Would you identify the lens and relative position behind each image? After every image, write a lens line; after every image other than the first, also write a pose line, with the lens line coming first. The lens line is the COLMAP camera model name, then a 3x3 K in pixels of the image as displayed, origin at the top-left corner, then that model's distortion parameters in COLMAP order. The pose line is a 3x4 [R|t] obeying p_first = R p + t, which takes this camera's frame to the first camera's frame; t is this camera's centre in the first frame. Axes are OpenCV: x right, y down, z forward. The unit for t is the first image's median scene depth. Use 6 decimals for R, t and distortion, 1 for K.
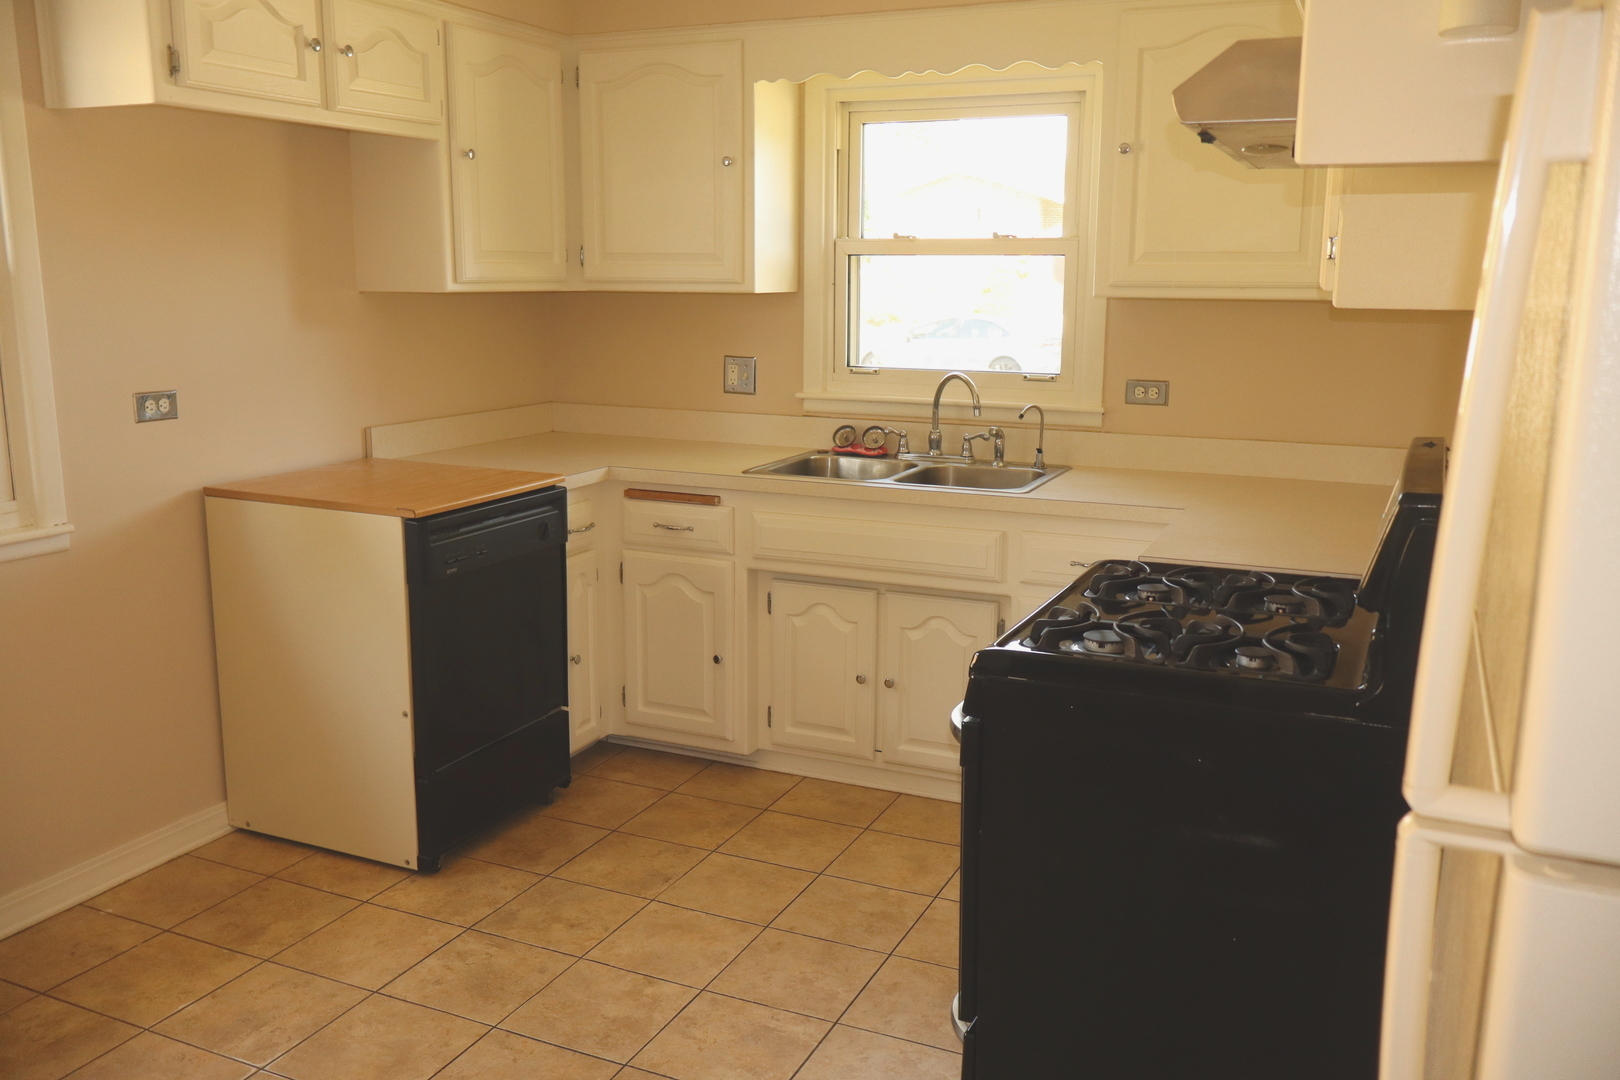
lens RADIAL K [[1338.6, 0, 810.0], [0, 1338.6, 540.0], [0, 0, 1]] dist [-0.006727, -0.001172]
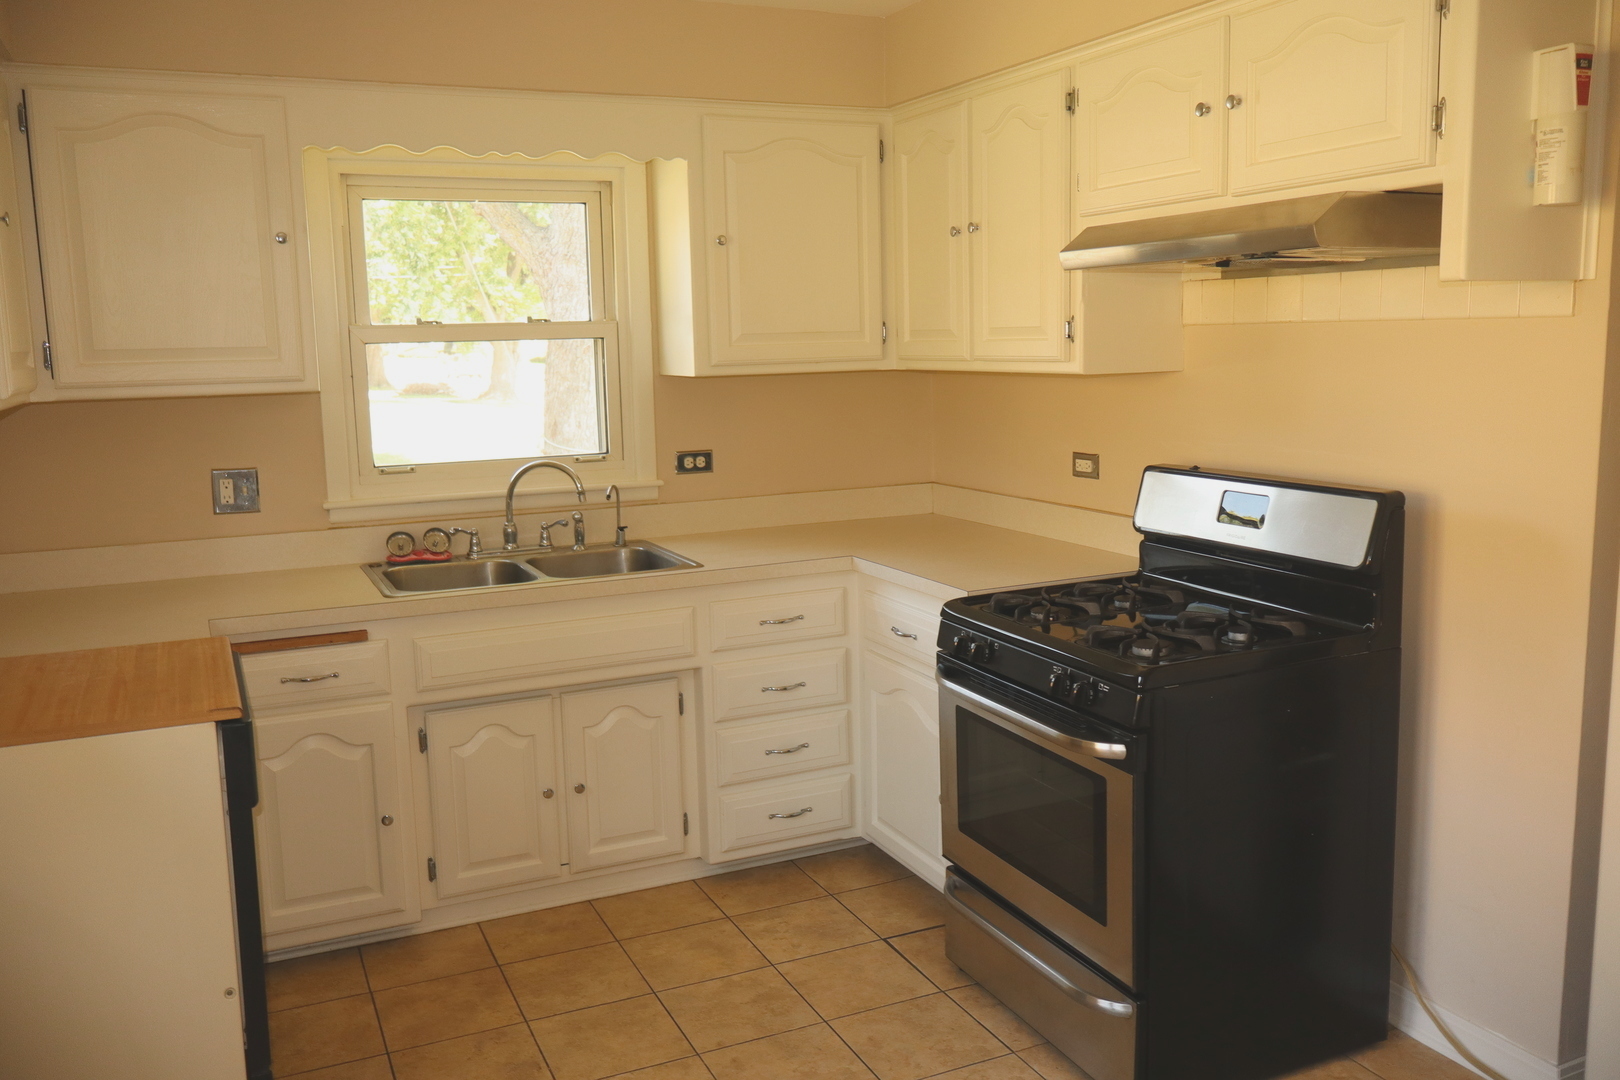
lens RADIAL K [[1337.1, 0, 810.0], [0, 1337.1, 540.0], [0, 0, 1]] dist [-0.012131, -0.002181]
pose [[0.654765, -0.137047, 0.743304, -0.491921], [0.173982, 0.984344, 0.028230, -0.061900], [-0.735536, 0.110837, 0.668358, 0.216429]]
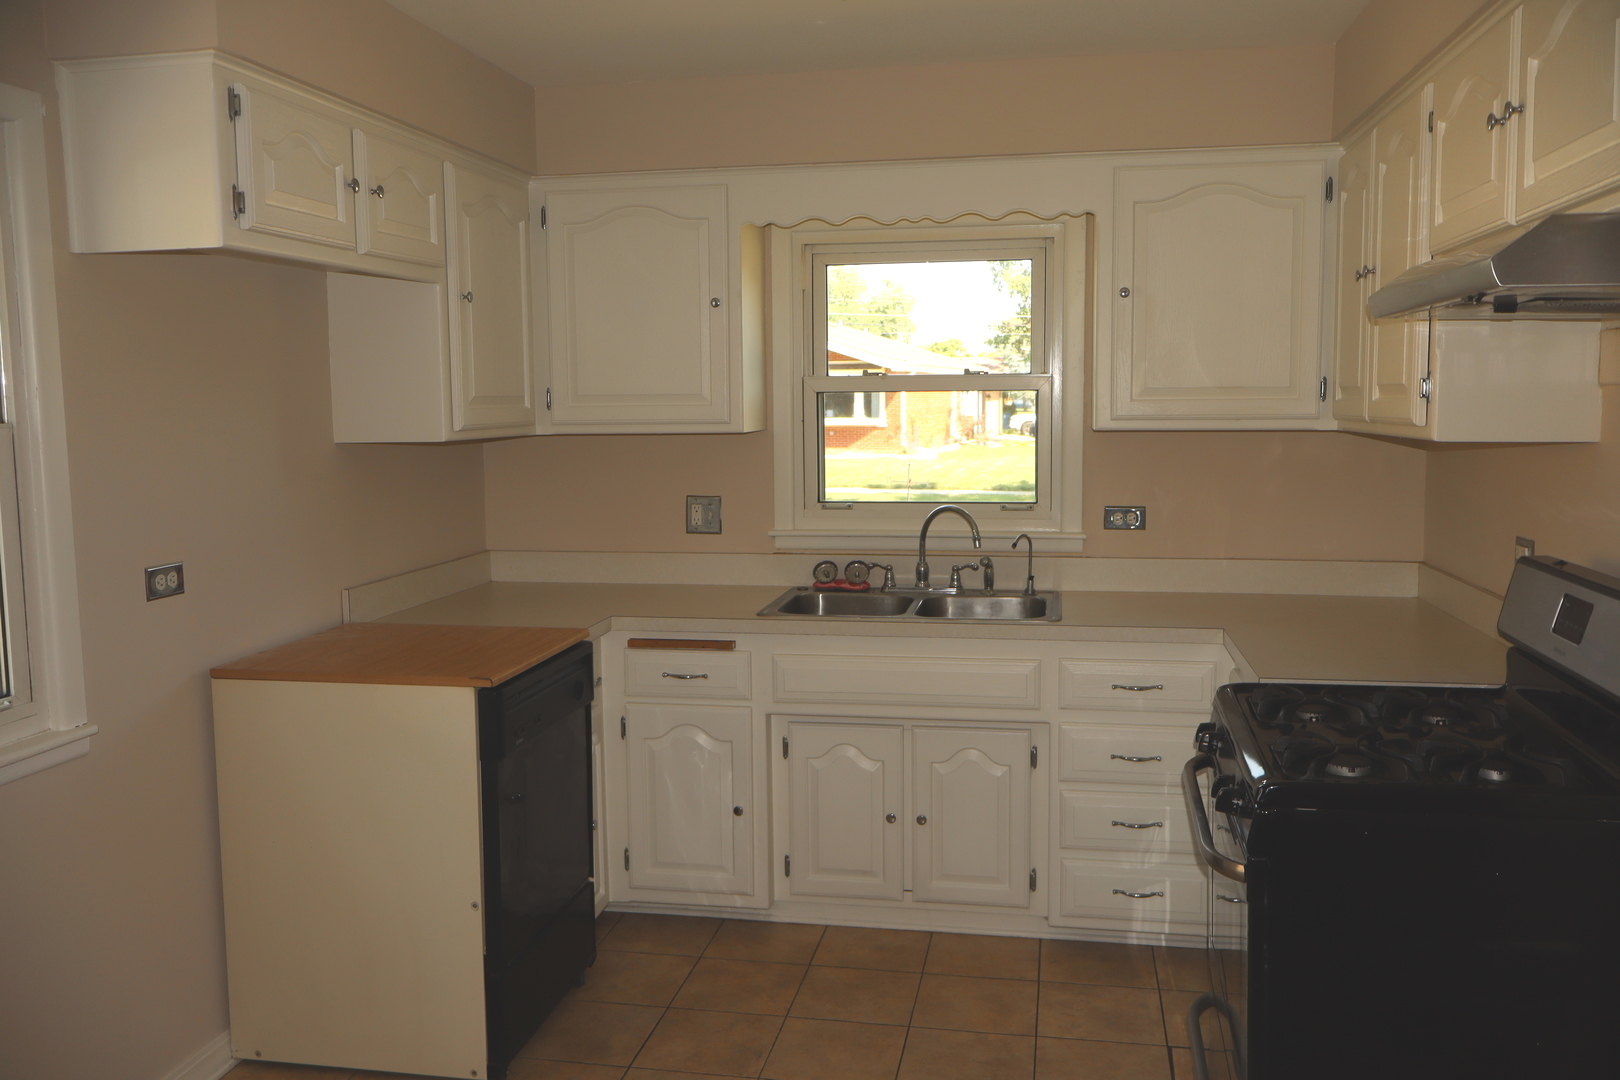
lens RADIAL K [[1346.7, 0, 810.0], [0, 1346.7, 540.0], [0, 0, 1]] dist [0.011341, 0.005979]
pose [[0.971497, -0.043575, 0.233014, -0.233736], [0.063847, 0.994734, -0.080173, -0.023273], [-0.228294, 0.092765, 0.969163, 0.031826]]
